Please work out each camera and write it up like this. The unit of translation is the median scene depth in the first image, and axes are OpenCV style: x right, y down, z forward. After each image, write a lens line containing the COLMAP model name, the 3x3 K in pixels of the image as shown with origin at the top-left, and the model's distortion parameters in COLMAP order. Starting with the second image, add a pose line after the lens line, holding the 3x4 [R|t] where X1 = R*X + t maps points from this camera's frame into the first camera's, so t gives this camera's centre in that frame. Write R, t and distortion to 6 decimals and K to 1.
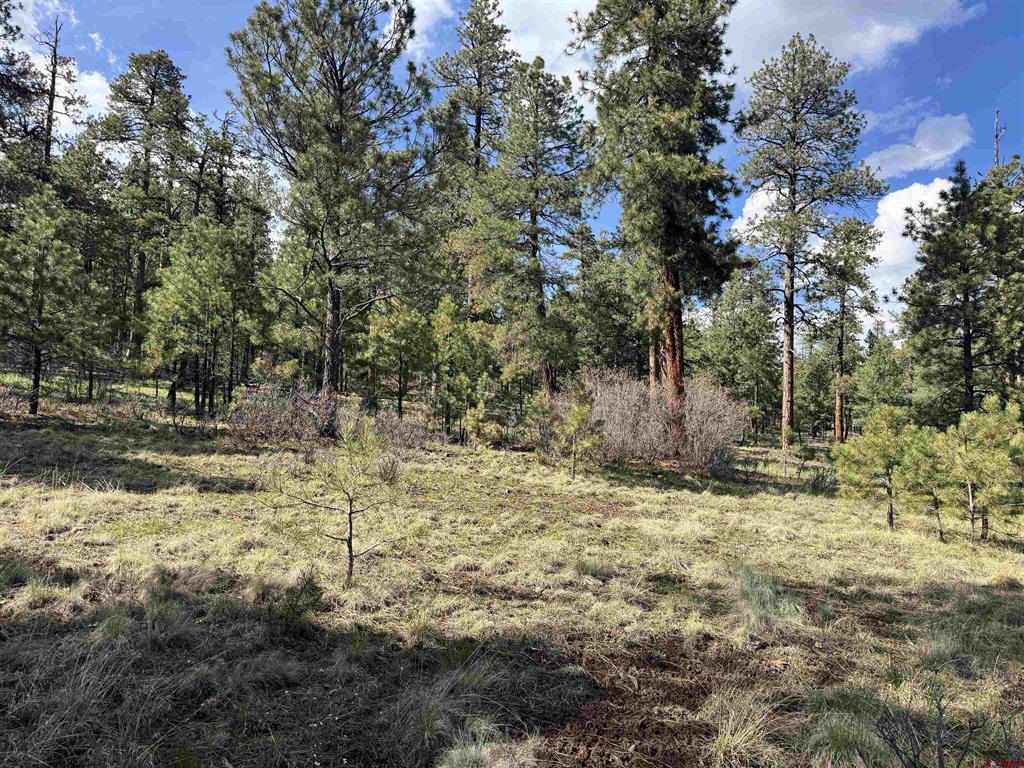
lens RADIAL K [[732.6, 0, 512.0], [0, 732.6, 384.0], [0, 0, 1]] dist [-0.012464, -0.013284]
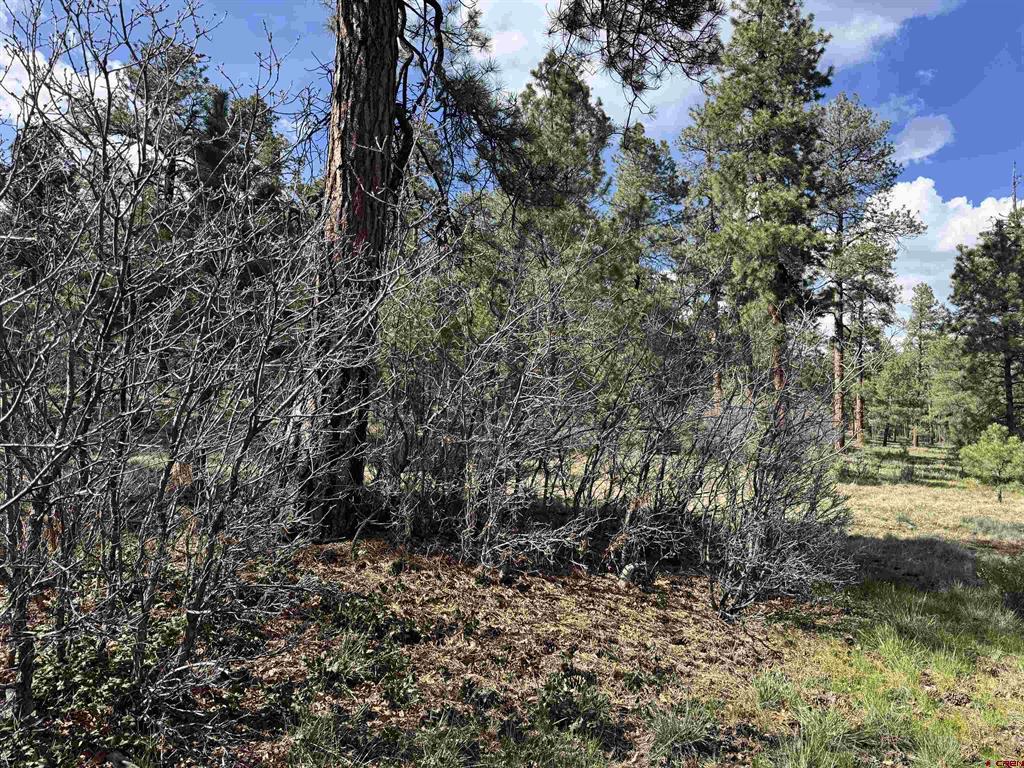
lens RADIAL K [[732.5, 0, 512.0], [0, 732.5, 384.0], [0, 0, 1]] dist [-0.029069, -0.004217]
pose [[0.999849, -0.011962, 0.012624, -0.239764], [0.011990, 0.999926, -0.002111, -0.028469], [-0.012598, 0.002262, 0.999918, -0.232838]]
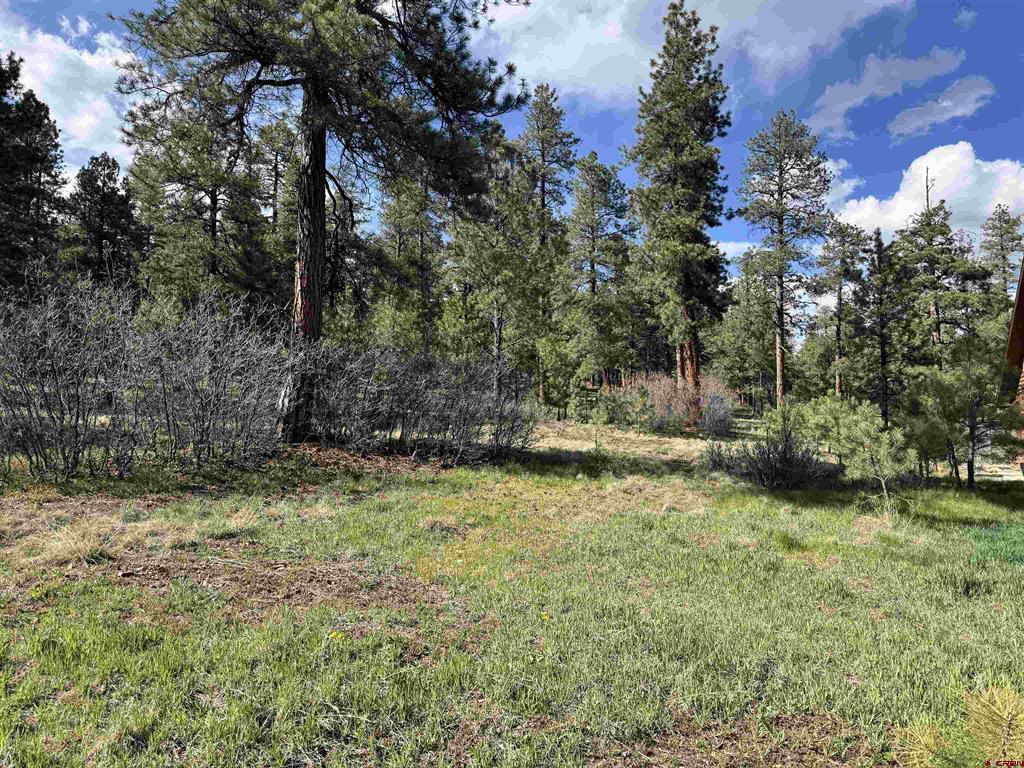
lens RADIAL K [[732.6, 0, 512.0], [0, 732.6, 384.0], [0, 0, 1]] dist [-0.012464, -0.013284]
pose [[0.998887, -0.030975, -0.035566, -0.107197], [0.031772, 0.999252, 0.022058, -0.035320], [0.034857, -0.023163, 0.999124, -0.564030]]
